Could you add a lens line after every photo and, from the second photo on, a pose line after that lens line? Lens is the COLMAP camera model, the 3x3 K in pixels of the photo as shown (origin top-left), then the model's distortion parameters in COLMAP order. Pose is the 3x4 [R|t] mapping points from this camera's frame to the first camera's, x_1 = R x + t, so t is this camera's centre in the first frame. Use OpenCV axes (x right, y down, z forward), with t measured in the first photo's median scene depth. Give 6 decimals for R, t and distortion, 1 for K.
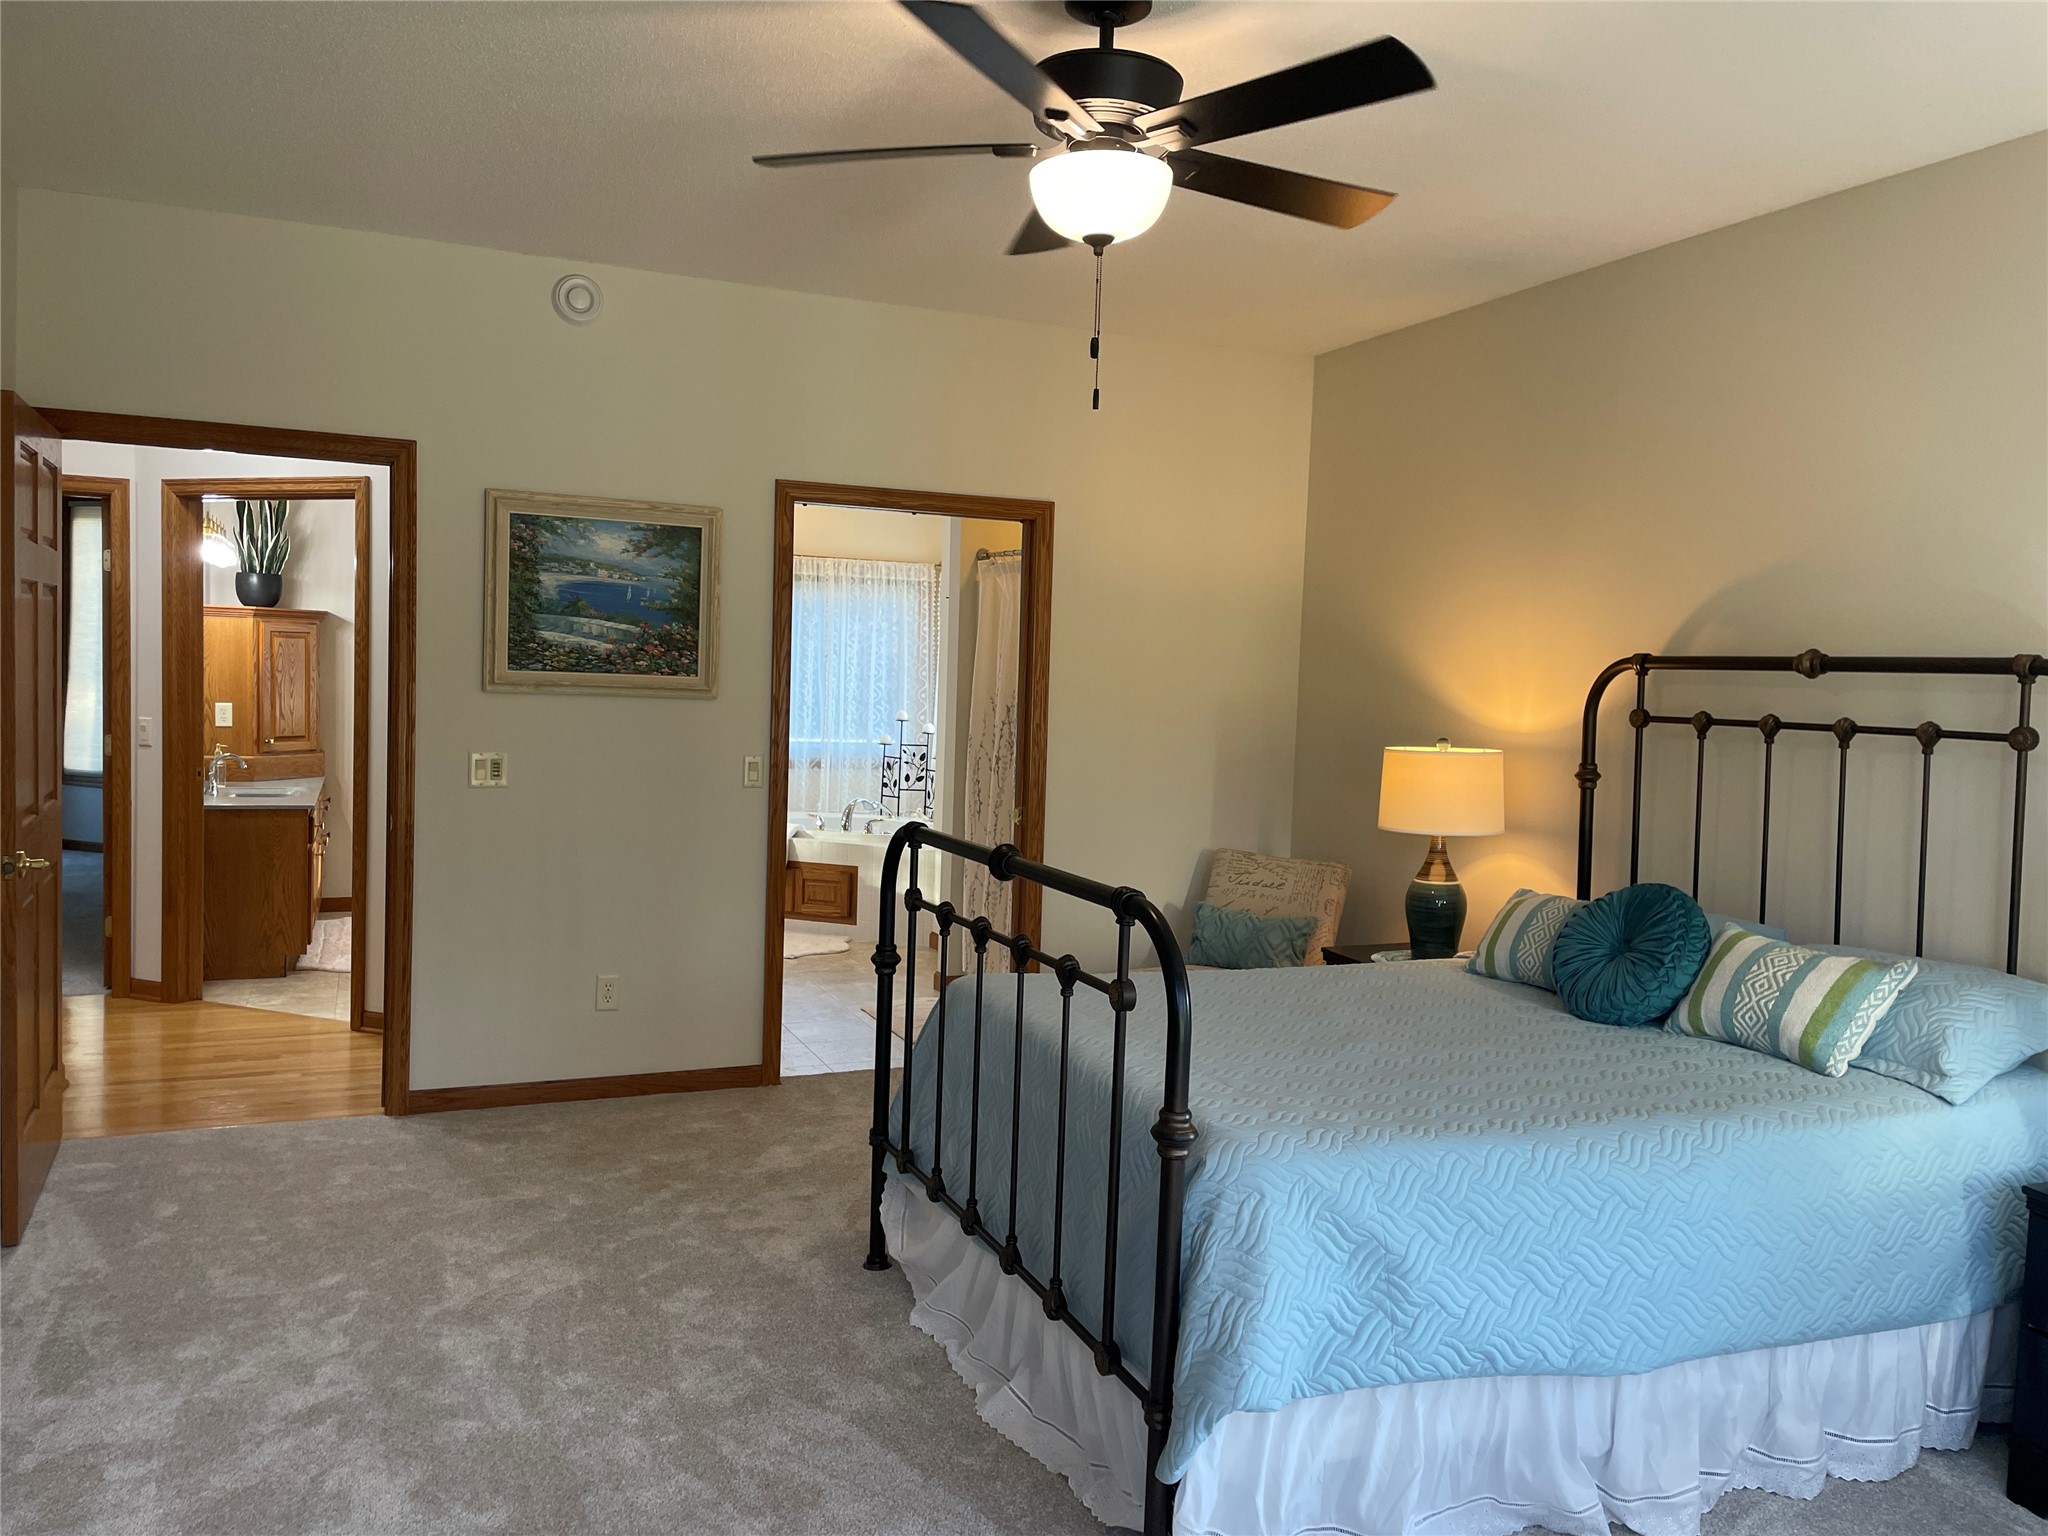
lens RADIAL K [[1532.0, 0, 1024.0], [0, 1532.0, 768.0], [0, 0, 1]] dist [0.005404, 0.004347]
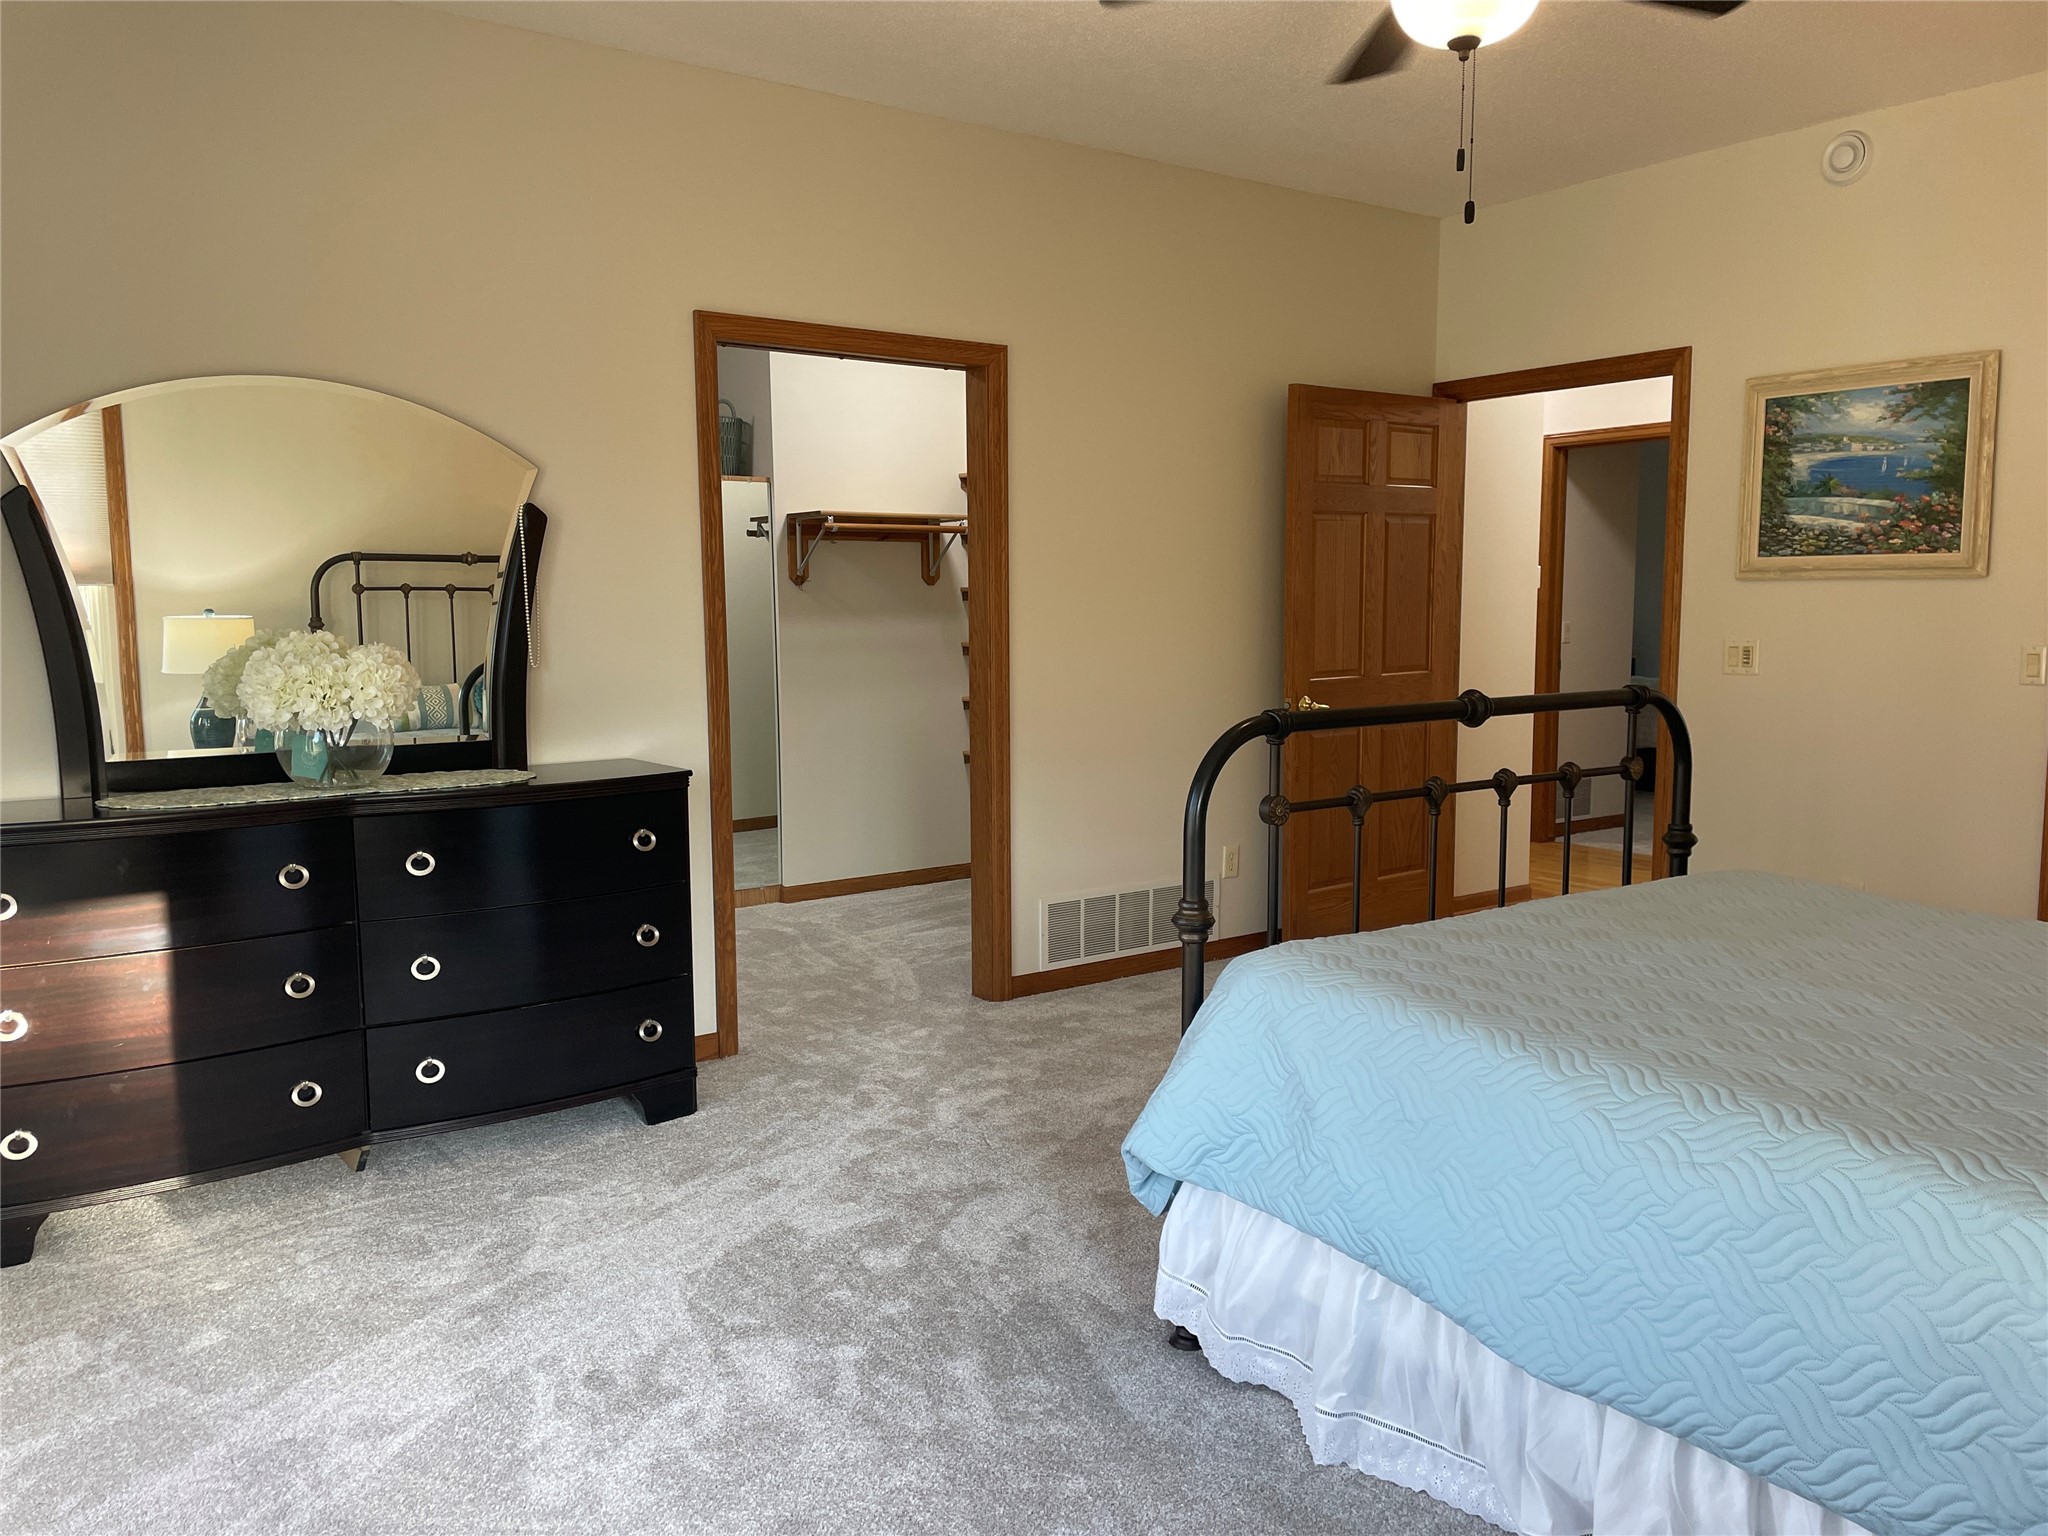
lens RADIAL K [[1532.0, 0, 1024.0], [0, 1532.0, 768.0], [0, 0, 1]] dist [0.005404, 0.004347]
pose [[0.228962, 0.070957, -0.970846, 0.532349], [-0.043064, 0.997102, 0.062720, 0.031021], [0.972482, 0.027448, 0.231354, 0.299227]]
